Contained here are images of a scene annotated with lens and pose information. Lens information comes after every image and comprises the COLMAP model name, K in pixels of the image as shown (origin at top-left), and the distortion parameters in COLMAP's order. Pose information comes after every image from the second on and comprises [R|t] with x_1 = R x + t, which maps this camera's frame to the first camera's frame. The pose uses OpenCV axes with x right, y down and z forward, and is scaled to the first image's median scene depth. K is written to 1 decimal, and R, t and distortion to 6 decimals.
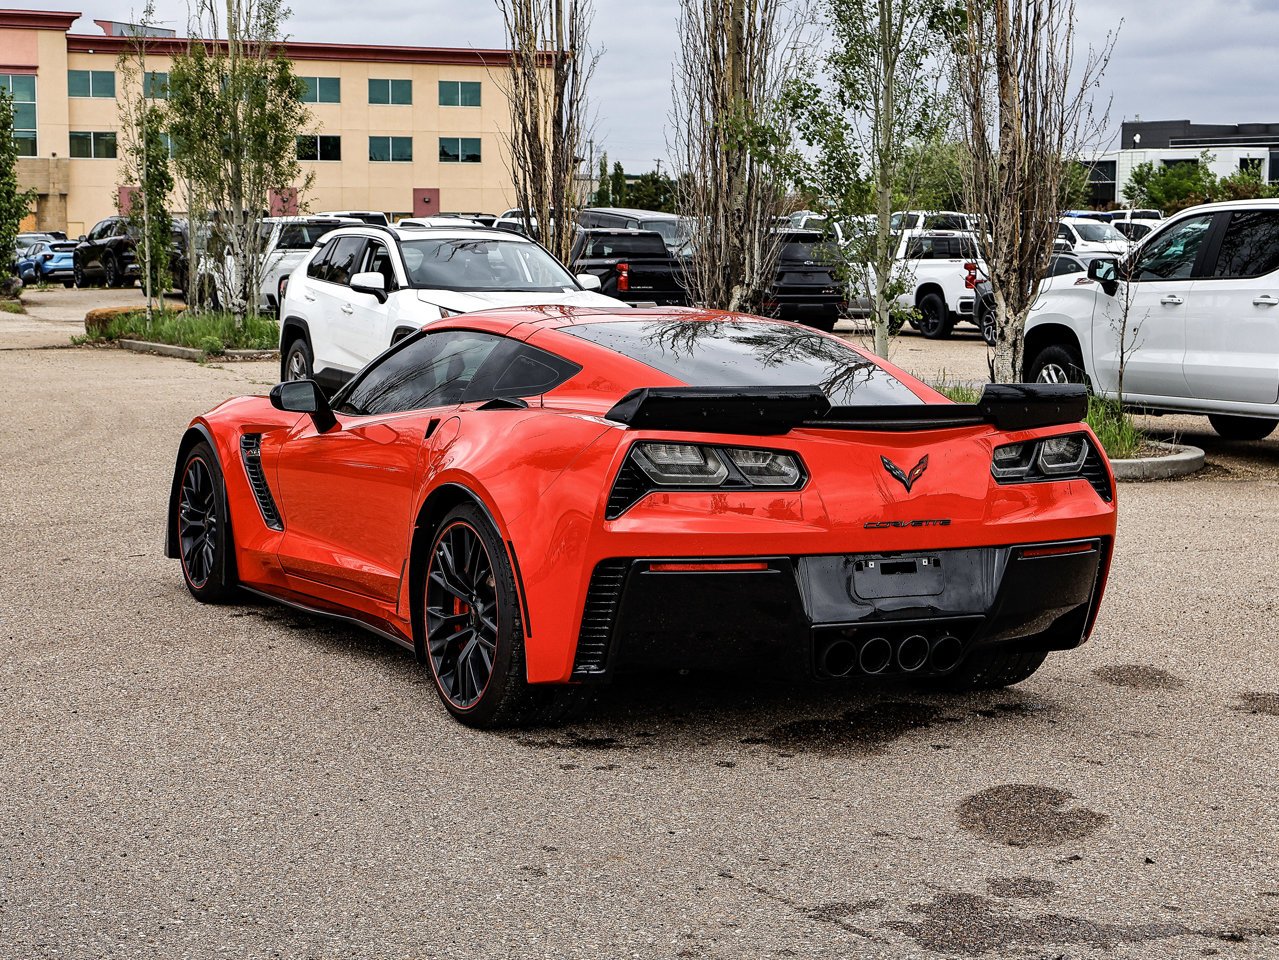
lens RADIAL K [[2276.1, 0, 639.5], [0, 2276.1, 480.0], [0, 0, 1]] dist [0.027260, -0.011354]
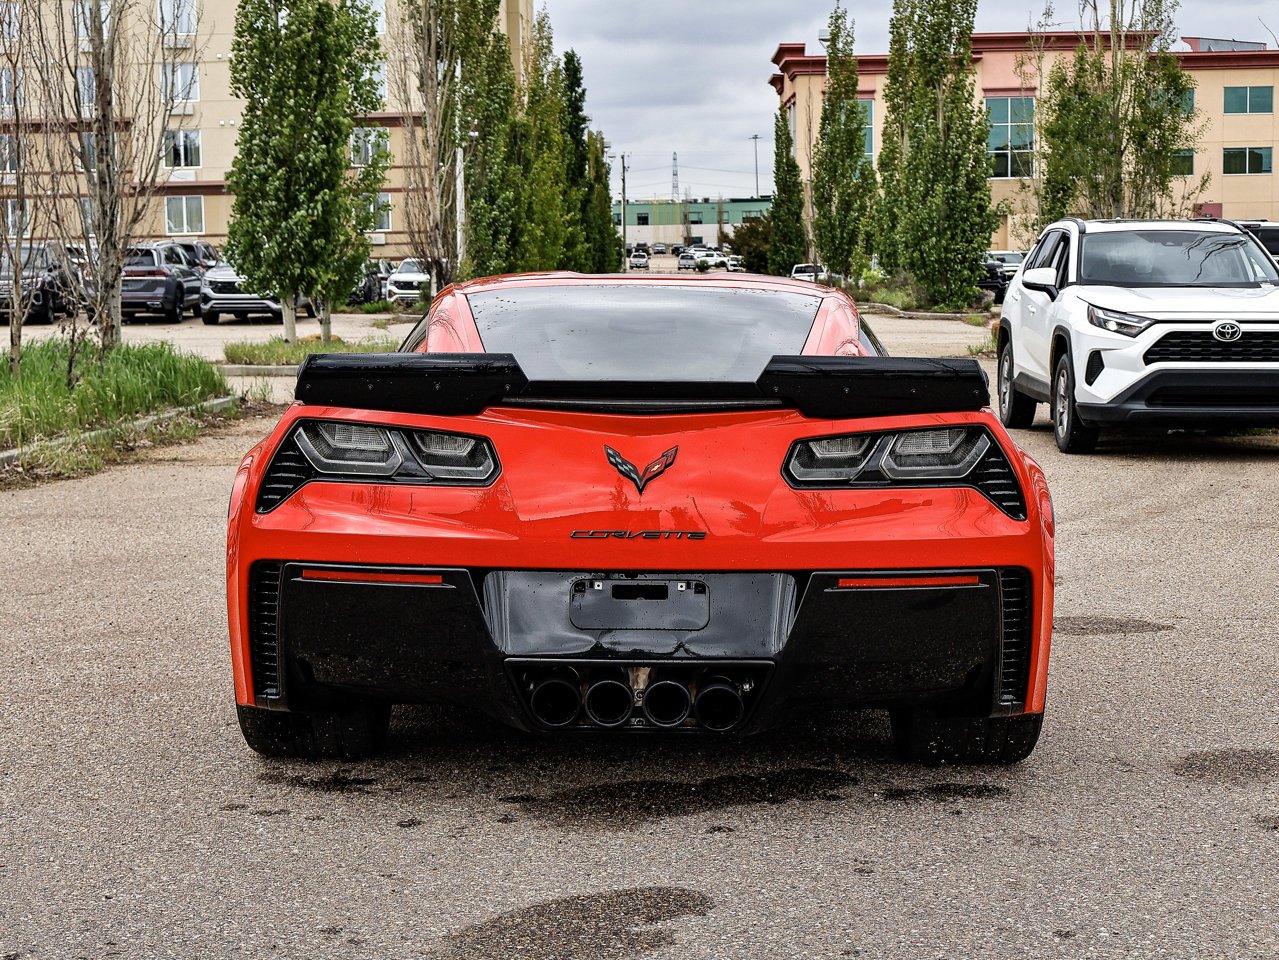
lens RADIAL K [[2276.1, 0, 639.5], [0, 2276.1, 480.0], [0, 0, 1]] dist [0.027260, -0.011354]
pose [[0.891973, 0.031233, -0.451008, 0.459564], [-0.034833, 0.999393, 0.000318, 0.000340], [0.450744, 0.015426, 0.892520, 0.308169]]
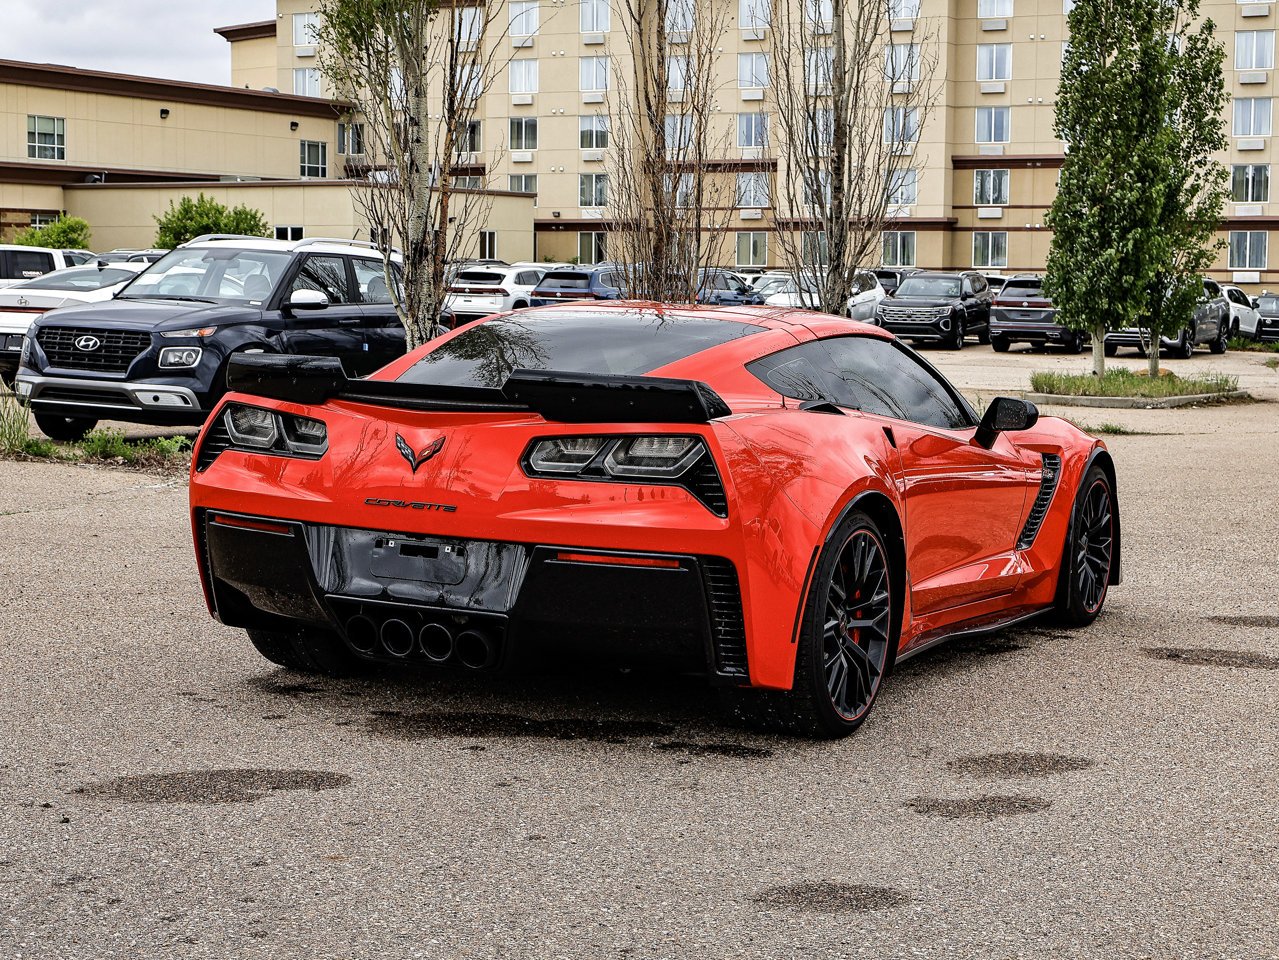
lens RADIAL K [[2273.6, 0, 639.5], [0, 2273.6, 480.0], [0, 0, 1]] dist [-0.028481, 0.103400]
pose [[0.604685, 0.075355, -0.792892, 0.938383], [-0.101332, 0.994703, 0.017256, -0.018022], [0.789992, 0.069911, 0.609118, 0.476813]]
